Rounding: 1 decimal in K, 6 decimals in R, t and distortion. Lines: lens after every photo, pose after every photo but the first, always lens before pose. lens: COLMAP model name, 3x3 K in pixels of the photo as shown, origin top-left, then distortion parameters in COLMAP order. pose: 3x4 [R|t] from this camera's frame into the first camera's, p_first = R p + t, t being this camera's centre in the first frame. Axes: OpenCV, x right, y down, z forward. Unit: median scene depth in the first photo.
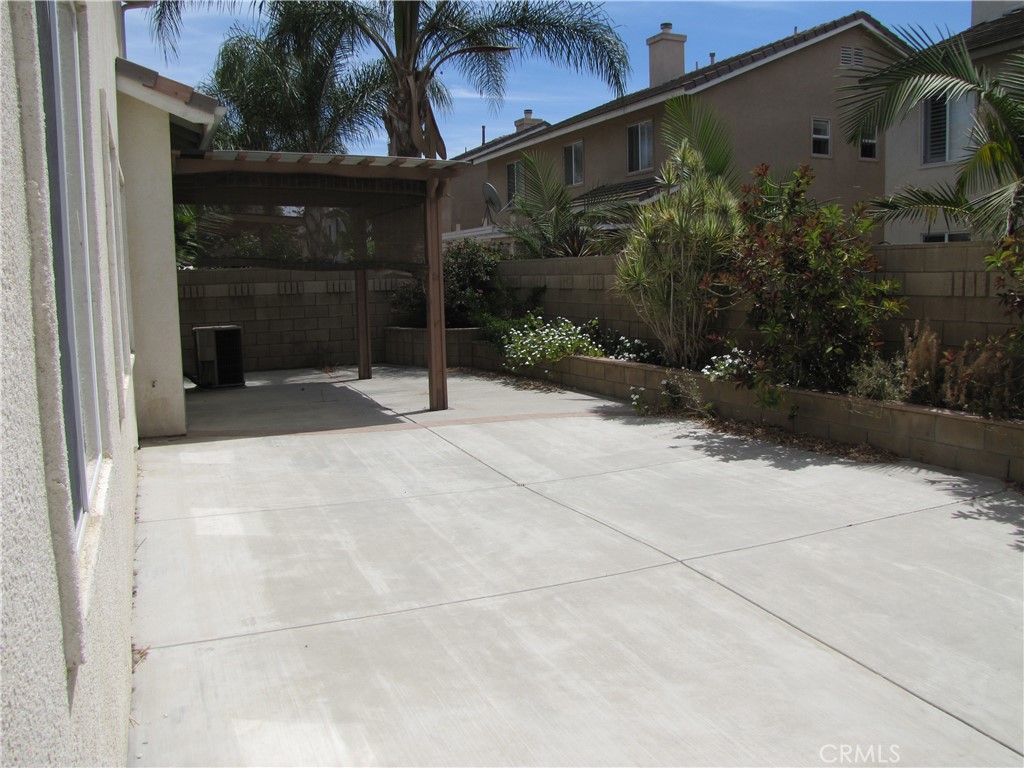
lens RADIAL K [[856.2, 0, 526.2], [0, 856.2, 347.4], [0, 0, 1]] dist [-0.173900, 0.143341]
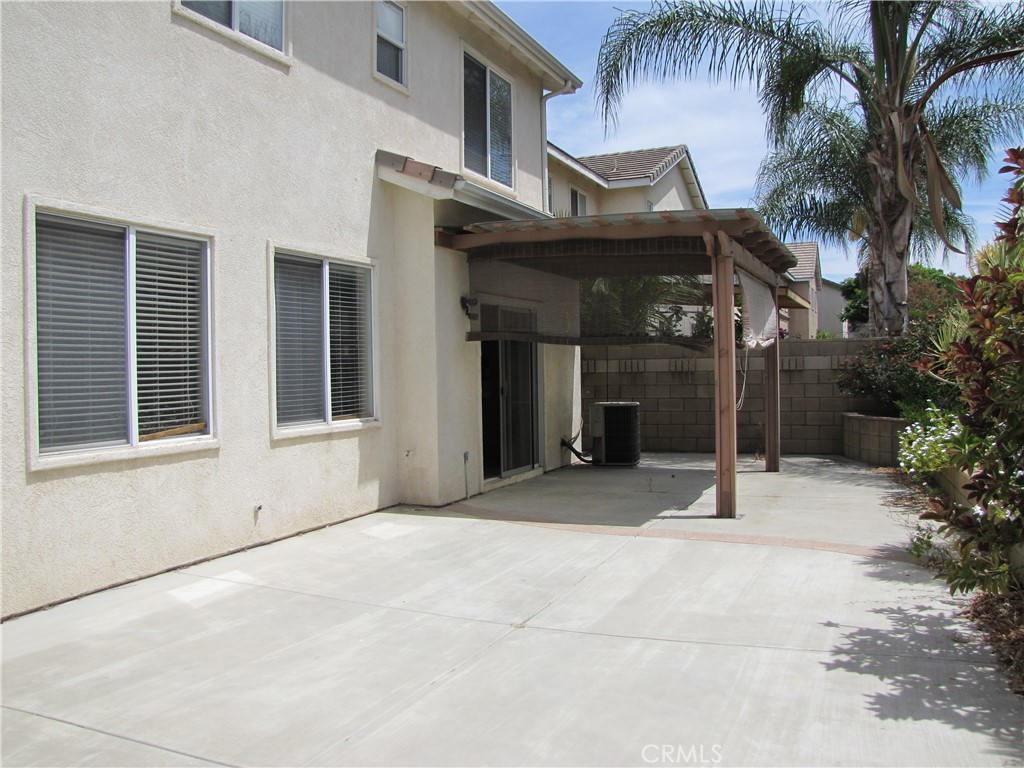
lens RADIAL K [[856.2, 0, 519.0], [0, 856.2, 376.9], [0, 0, 1]] dist [-0.173900, 0.143341]
pose [[0.671522, 0.022473, -0.740643, 0.426265], [-0.062579, 0.997689, -0.026467, -0.031491], [0.738337, 0.064122, 0.671377, 0.373378]]
